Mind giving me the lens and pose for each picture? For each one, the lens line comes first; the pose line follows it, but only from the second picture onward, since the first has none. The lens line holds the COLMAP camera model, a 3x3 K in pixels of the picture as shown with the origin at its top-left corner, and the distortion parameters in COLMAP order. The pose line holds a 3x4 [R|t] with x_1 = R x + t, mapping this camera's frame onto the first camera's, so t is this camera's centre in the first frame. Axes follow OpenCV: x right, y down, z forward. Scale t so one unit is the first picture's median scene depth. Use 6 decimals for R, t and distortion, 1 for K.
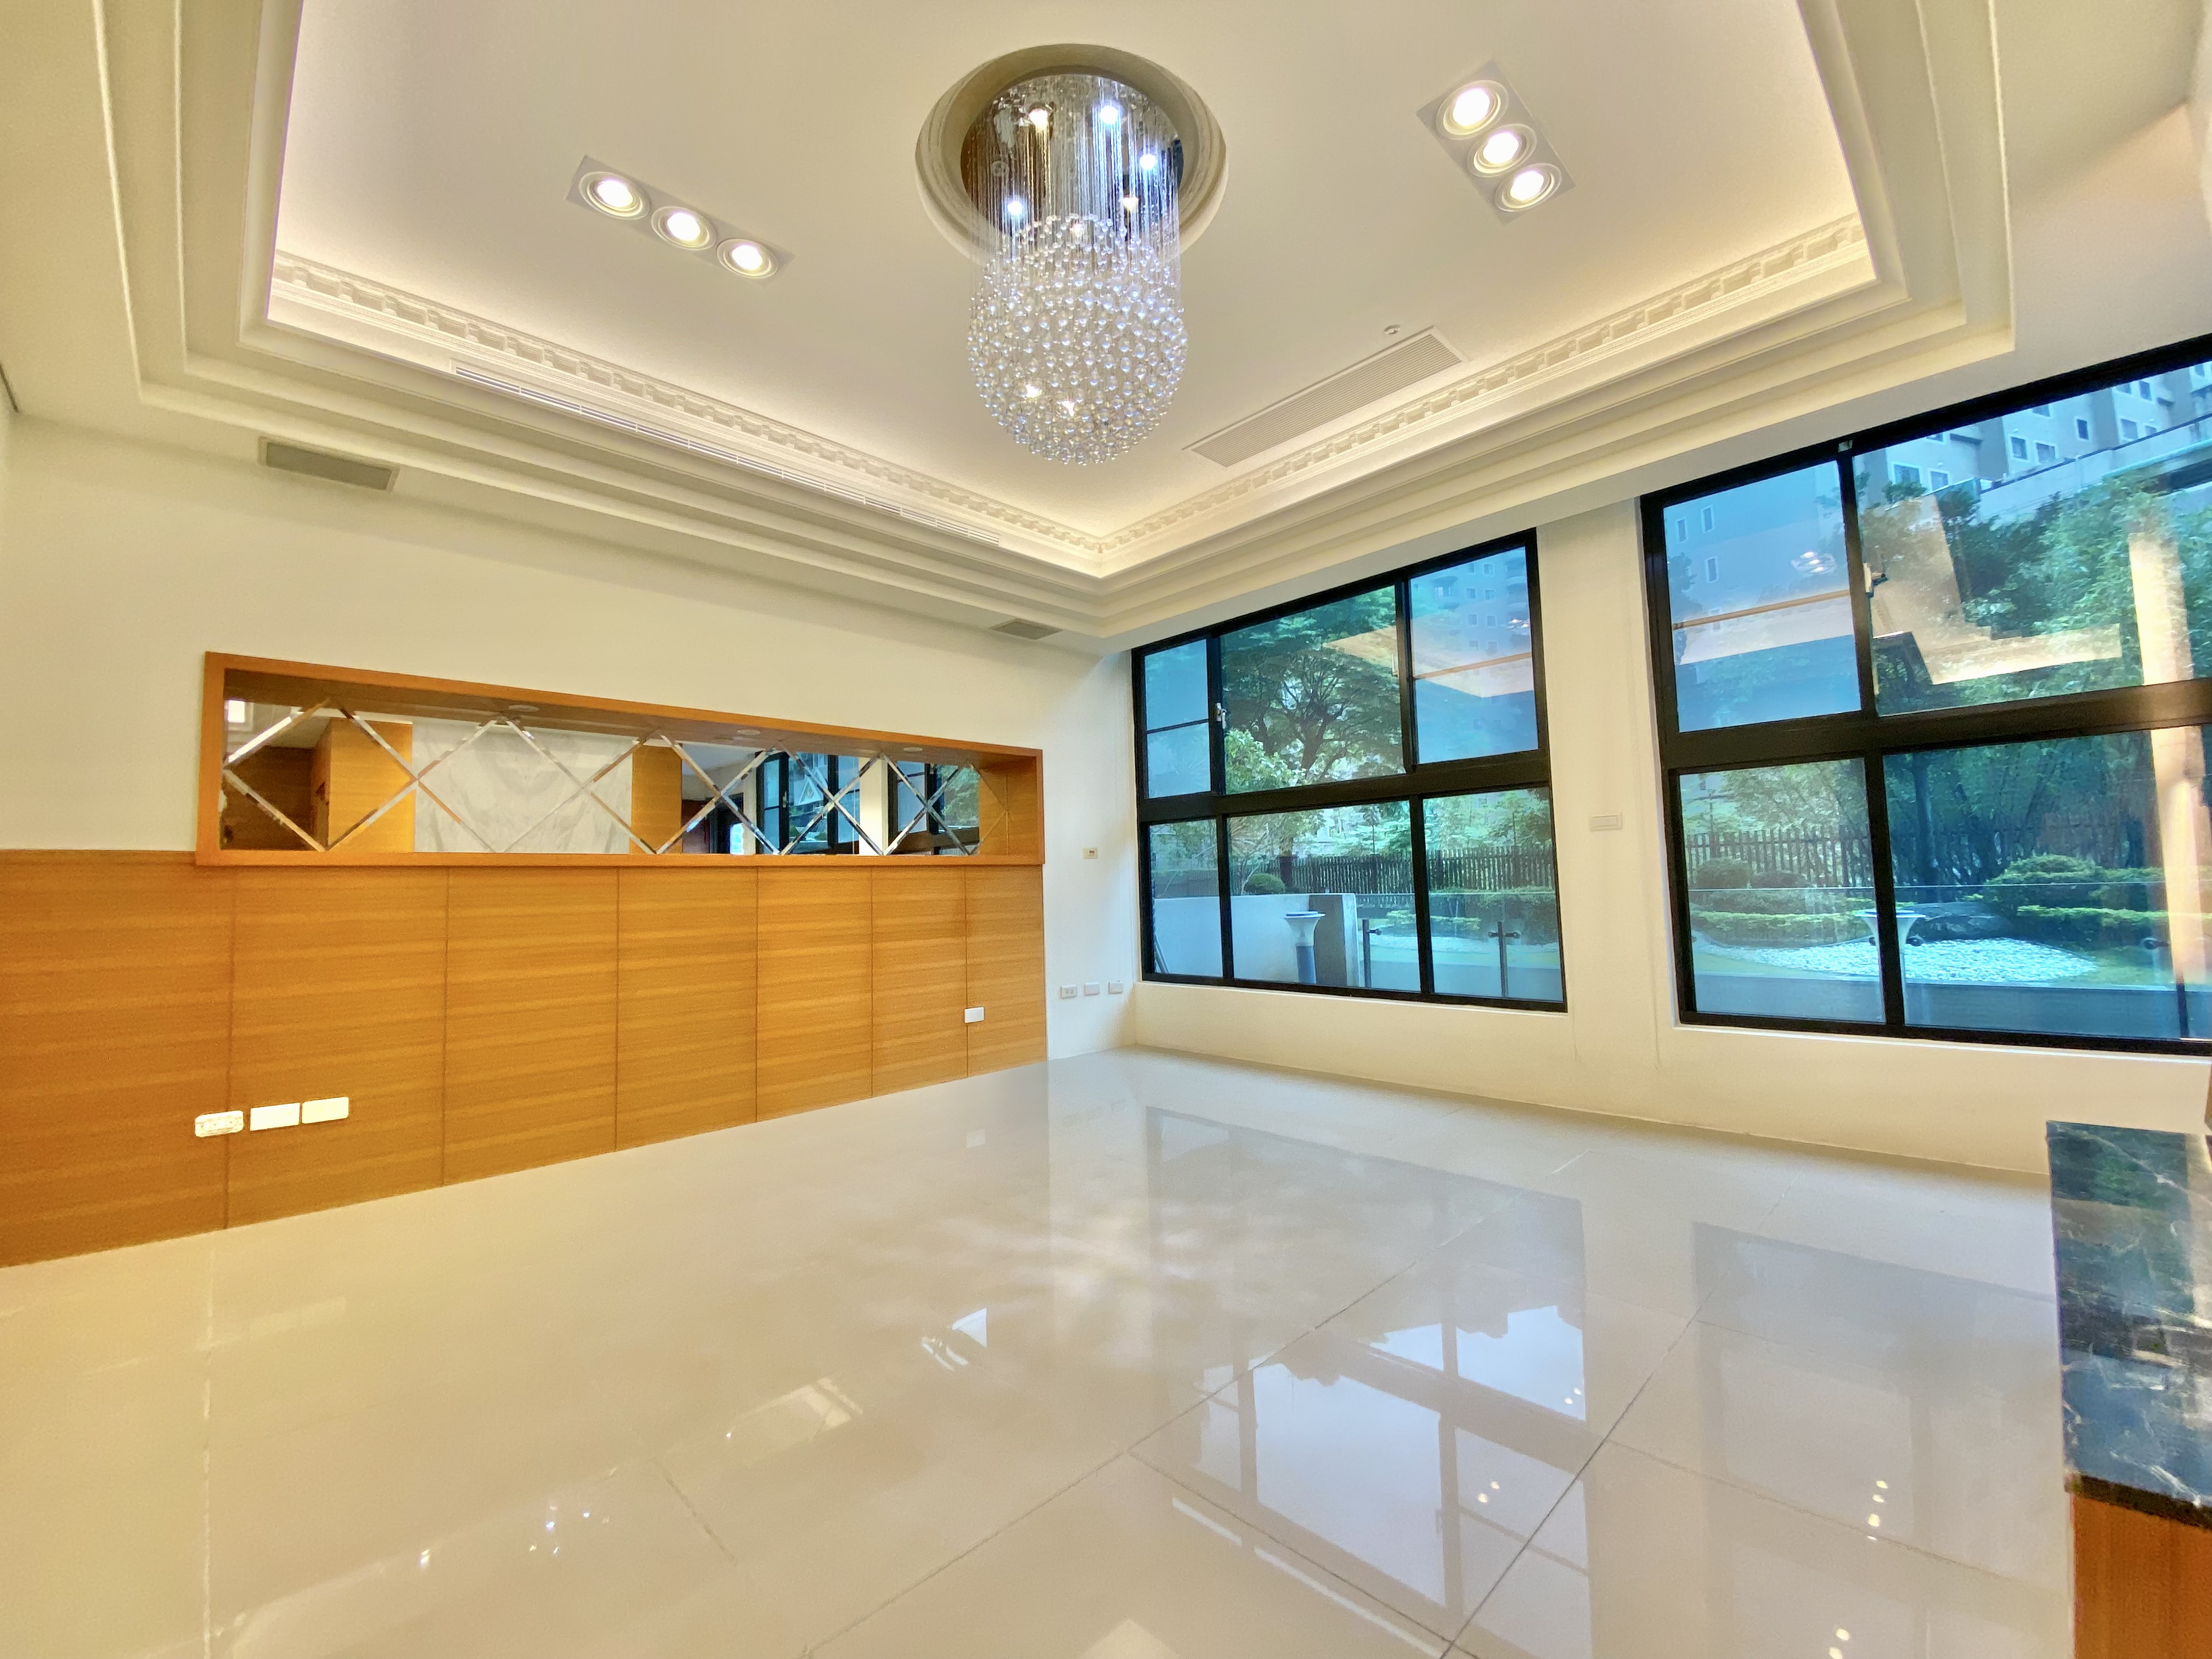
lens RADIAL K [[922.5, 0, 1114.1], [0, 922.5, 824.3], [0, 0, 1]] dist [0.060358, -0.043755]
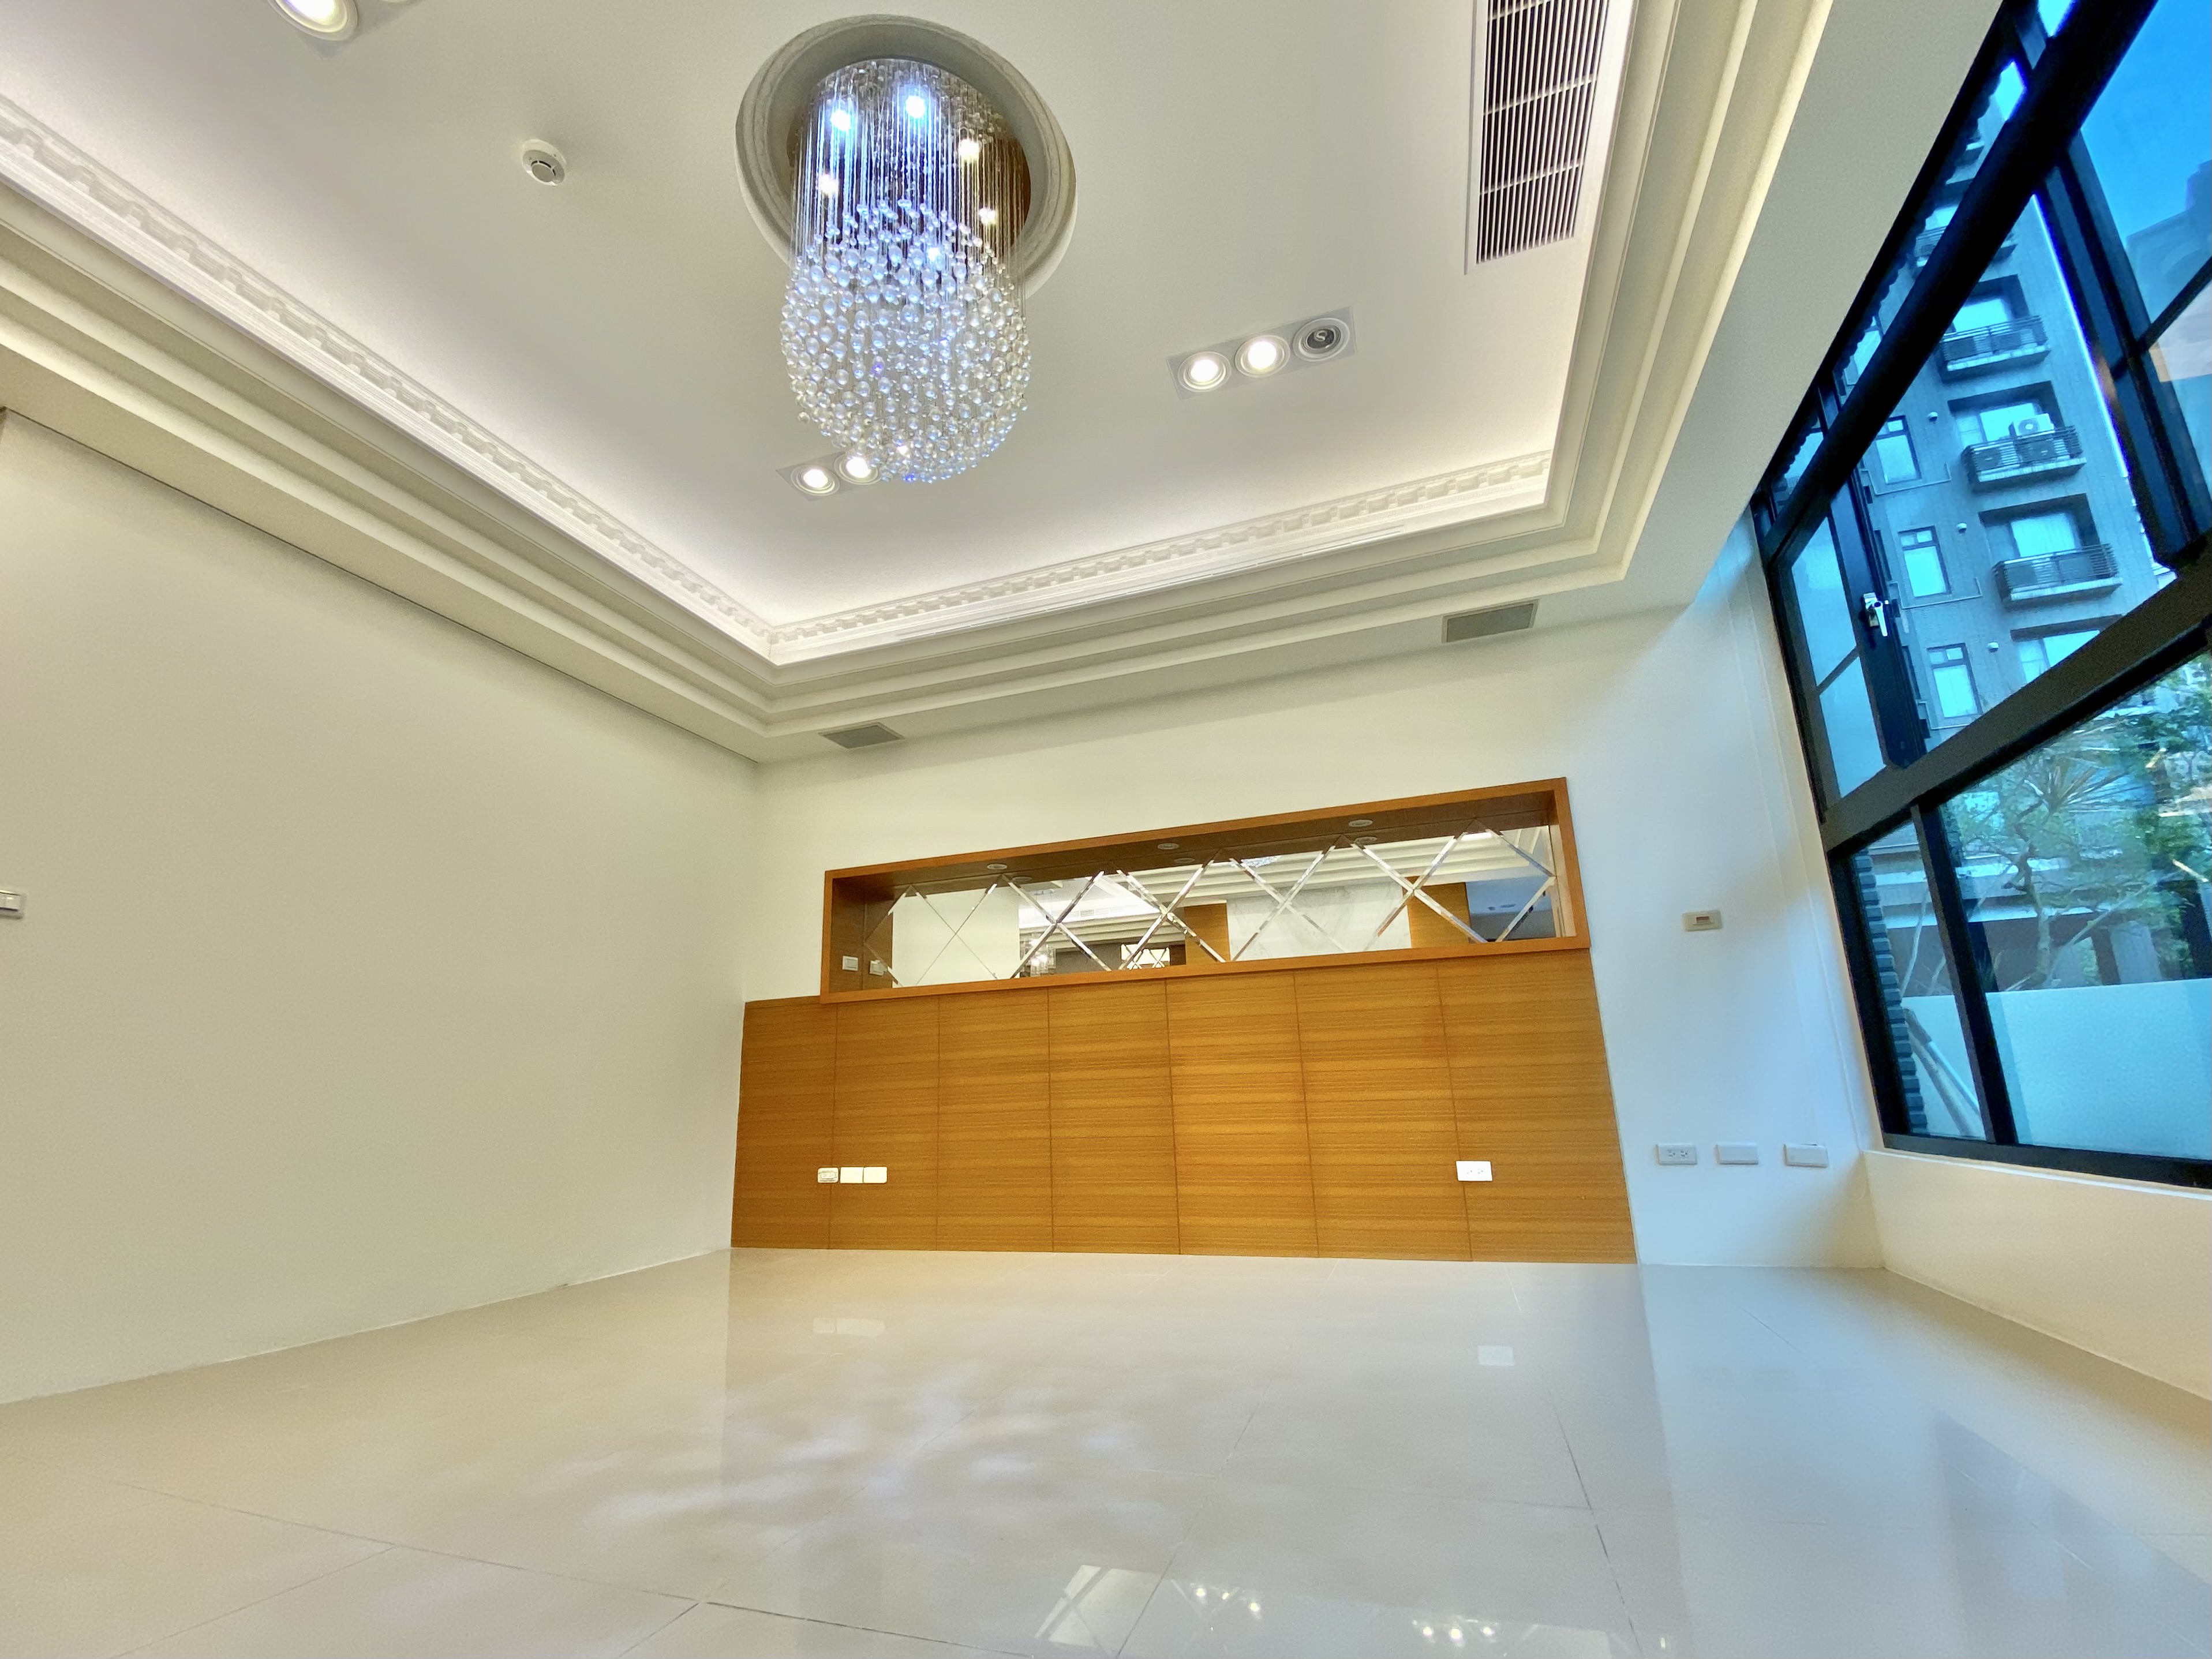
lens RADIAL K [[922.5, 0, 1114.1], [0, 922.5, 824.3], [0, 0, 1]] dist [0.060358, -0.043755]
pose [[0.442347, -0.184025, -0.877761, 0.447969], [0.110732, 0.982440, -0.150168, 0.023606], [0.889982, -0.030769, 0.454957, 0.475506]]
